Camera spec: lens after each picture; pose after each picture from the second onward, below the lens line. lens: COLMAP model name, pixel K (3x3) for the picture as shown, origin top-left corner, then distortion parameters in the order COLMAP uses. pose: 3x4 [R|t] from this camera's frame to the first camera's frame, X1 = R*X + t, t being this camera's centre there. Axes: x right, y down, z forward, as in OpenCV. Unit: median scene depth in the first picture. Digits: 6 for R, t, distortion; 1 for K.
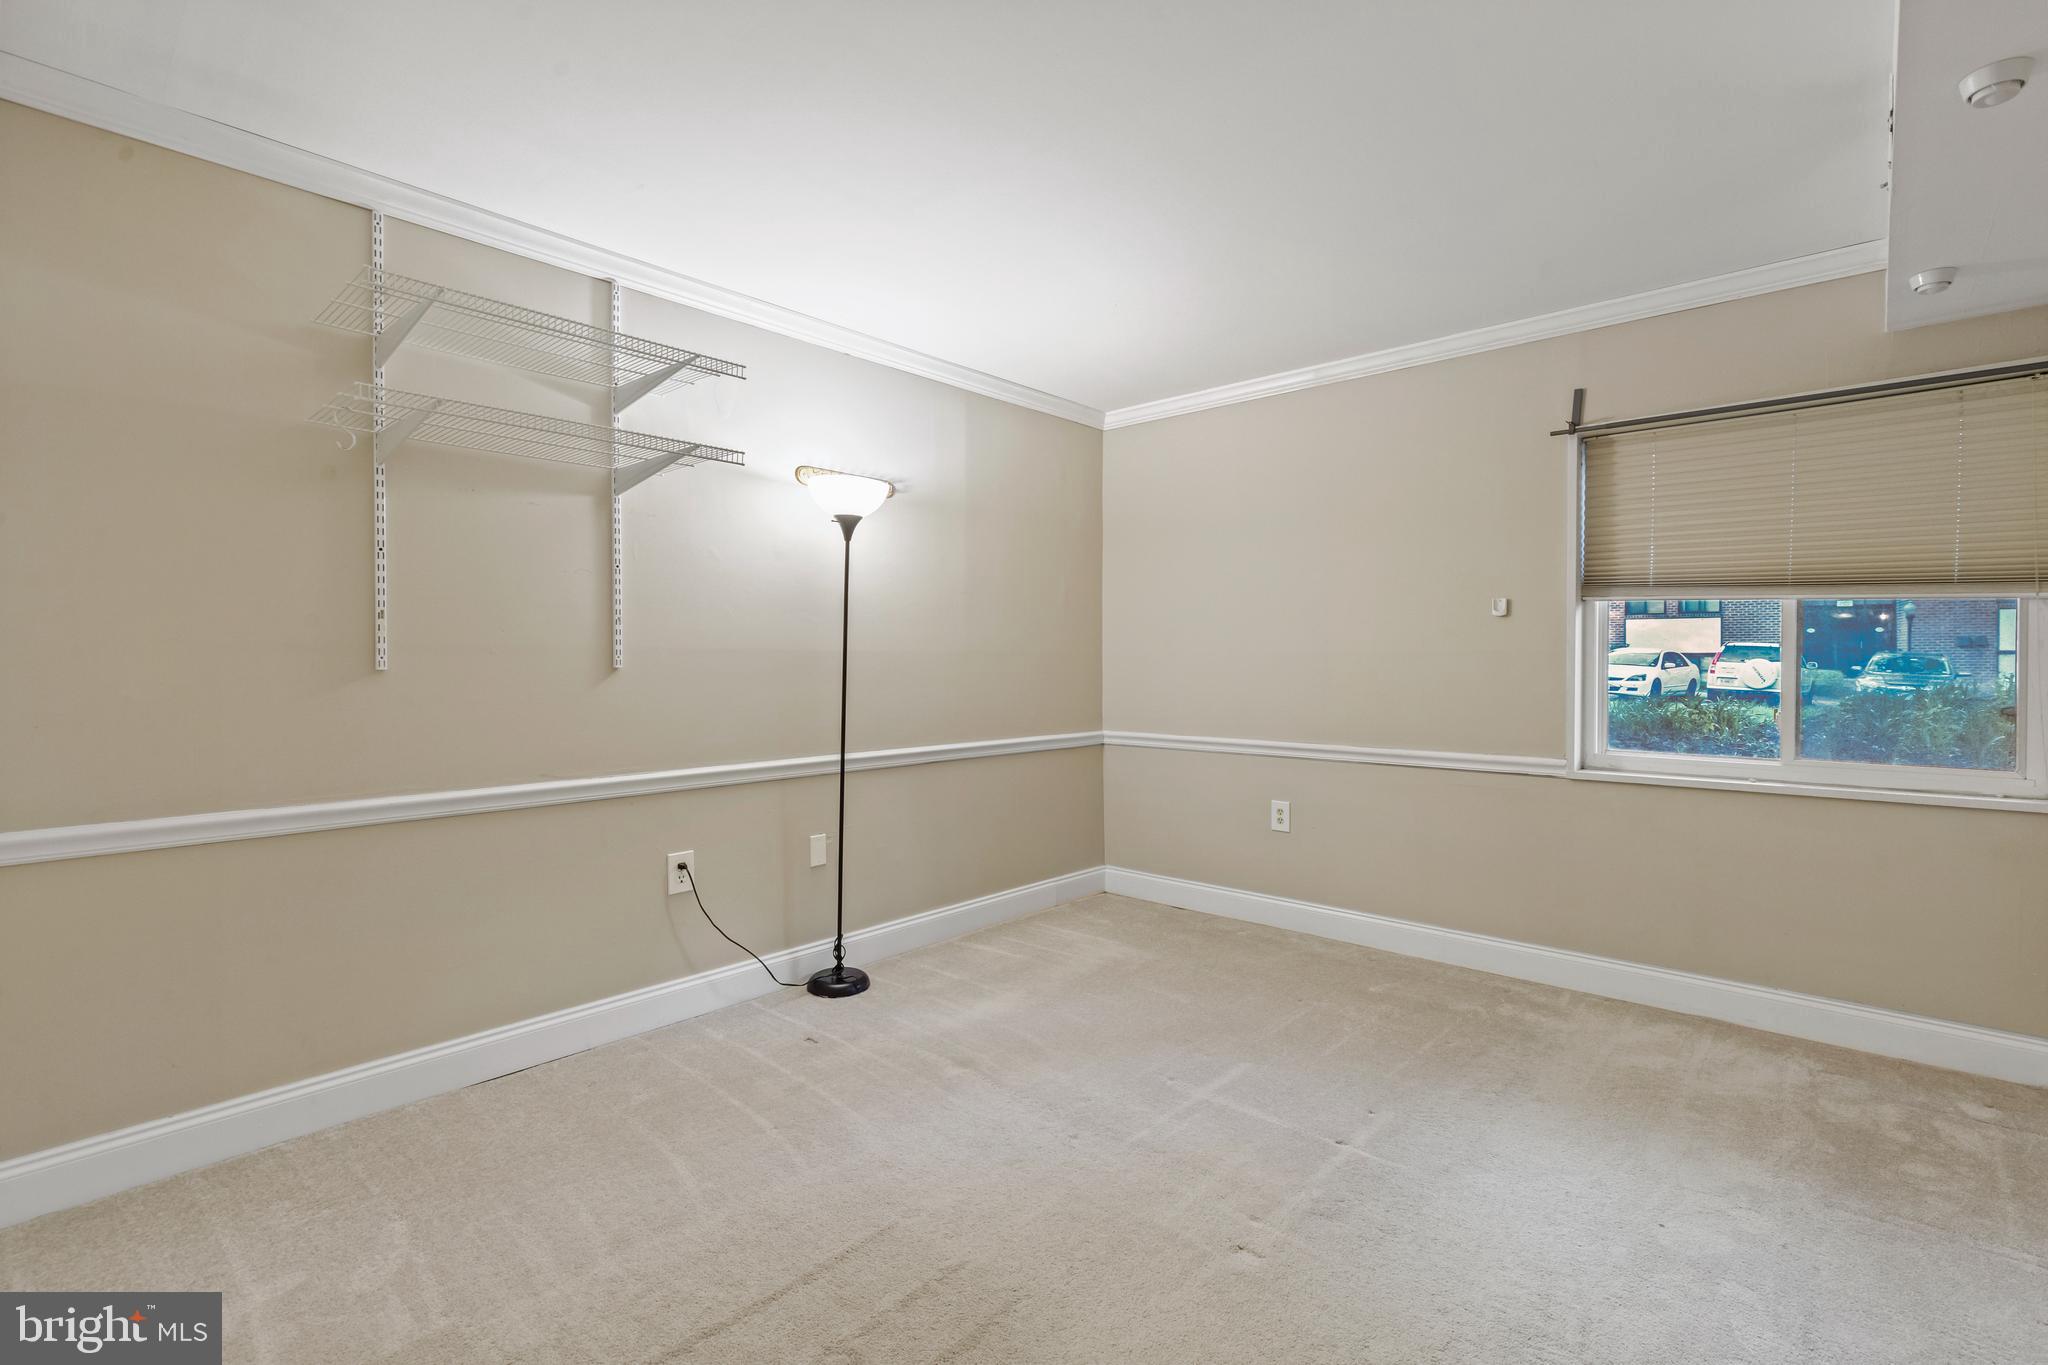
lens RADIAL K [[942.9, 0, 1032.2], [0, 942.9, 659.0], [0, 0, 1]] dist [0.002873, 0.000172]
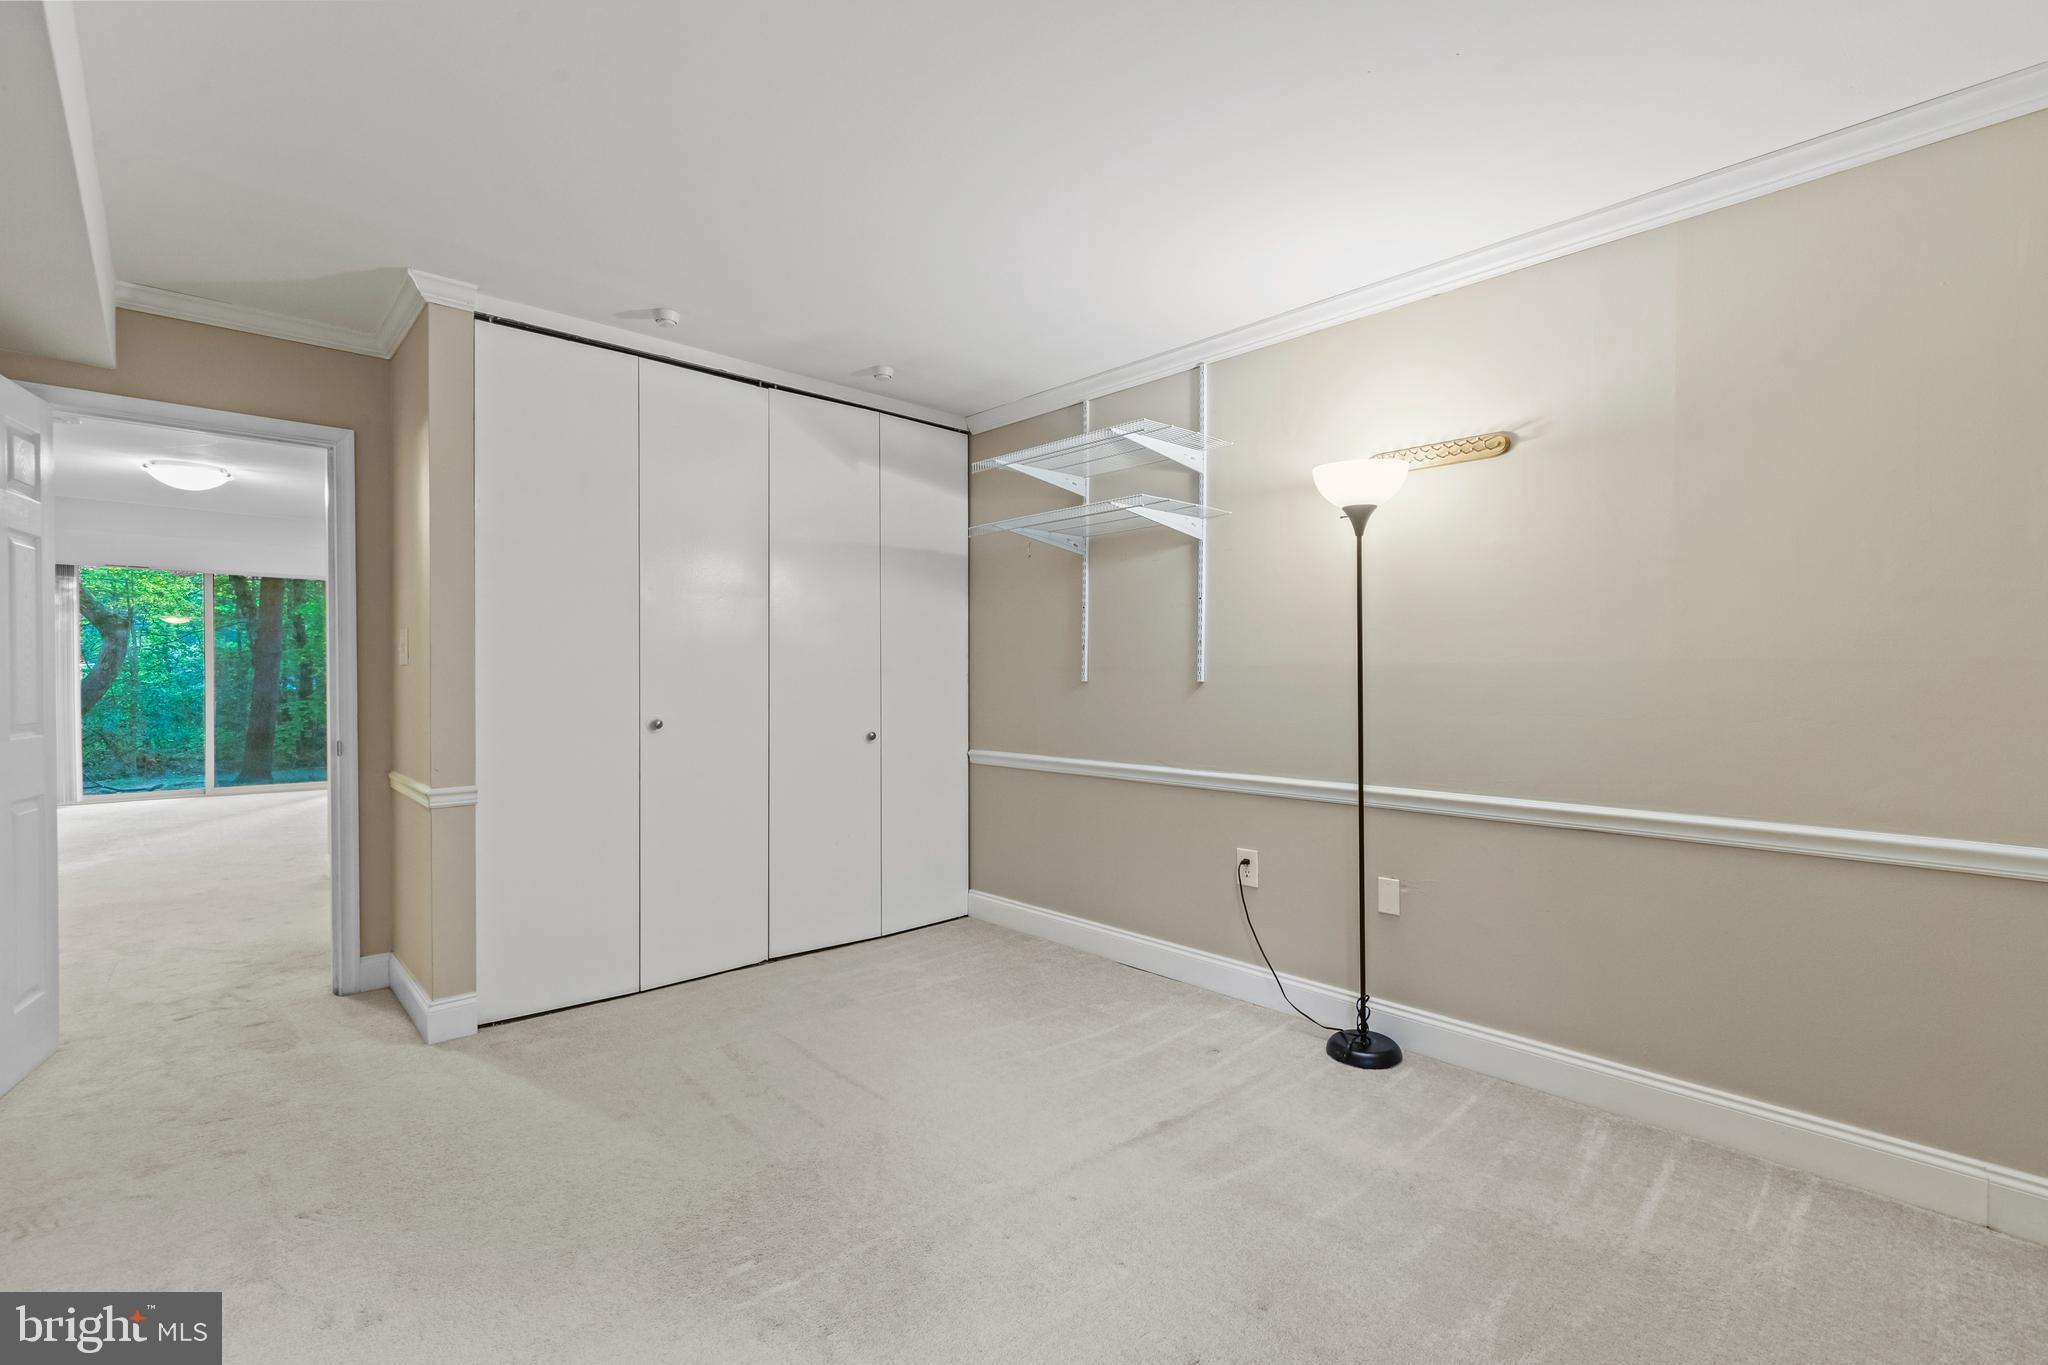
lens RADIAL K [[914.5, 0, 1043.7], [0, 914.5, 685.5], [0, 0, 1]] dist [0.002178, -0.000261]
pose [[-0.084274, 0.011237, -0.996379, 0.656822], [-0.000941, 0.999935, 0.011357, 0.001295], [0.996442, 0.001894, -0.084258, 0.786589]]
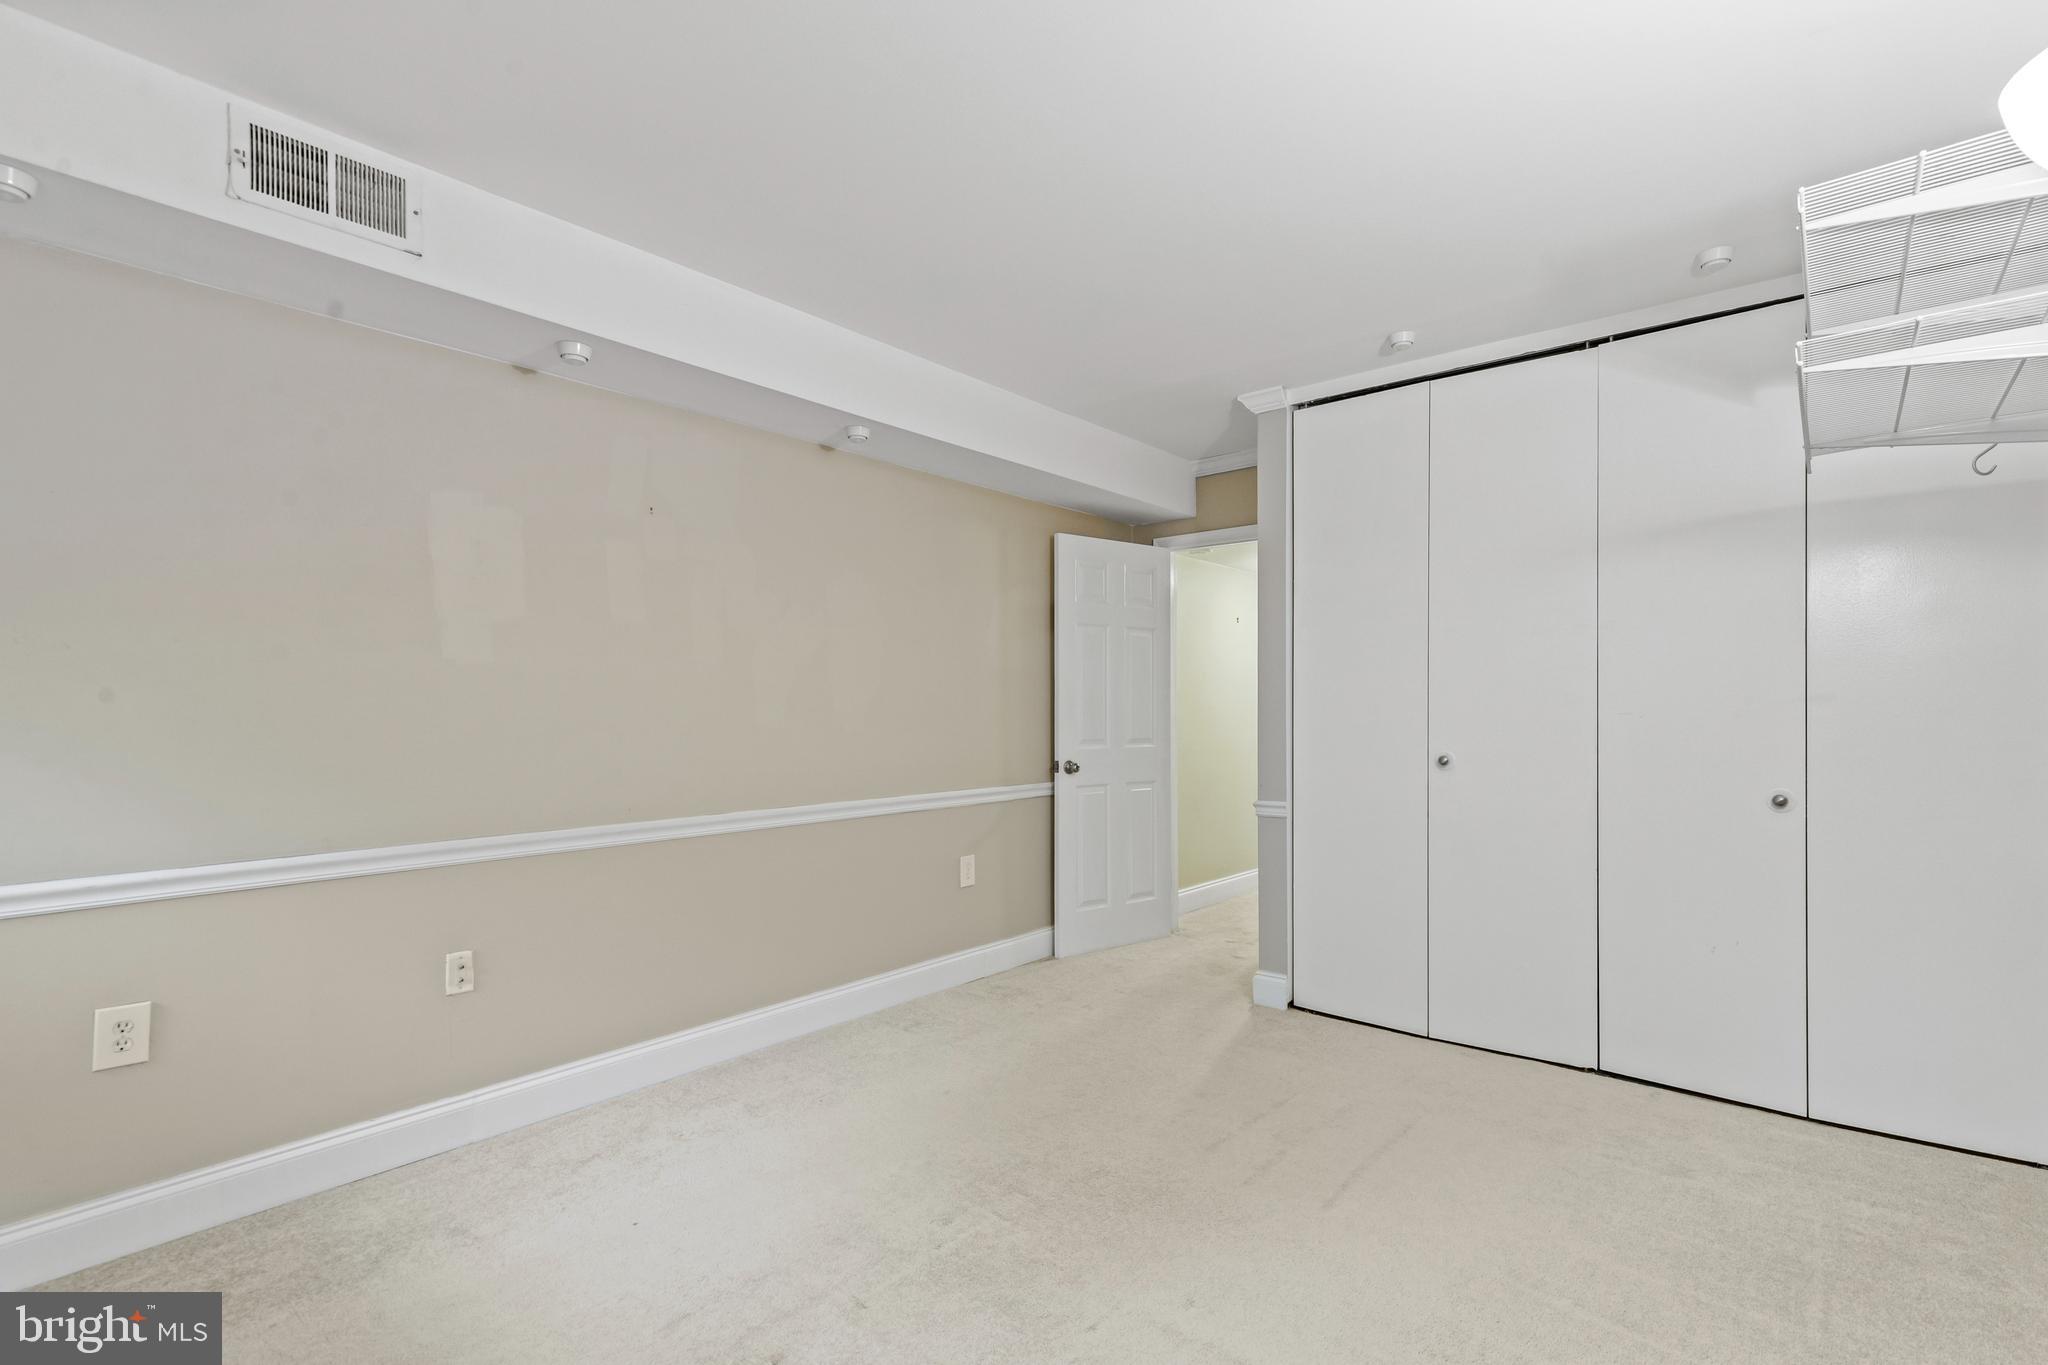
lens RADIAL K [[941.7, 0, 1024.5], [0, 941.7, 701.6], [0, 0, 1]] dist [-0.000480, -0.000453]
pose [[-0.999472, 0.005204, -0.032069, 0.144643], [0.005417, 0.999964, -0.006538, -0.001763], [0.032033, -0.006708, -0.999464, 1.253959]]
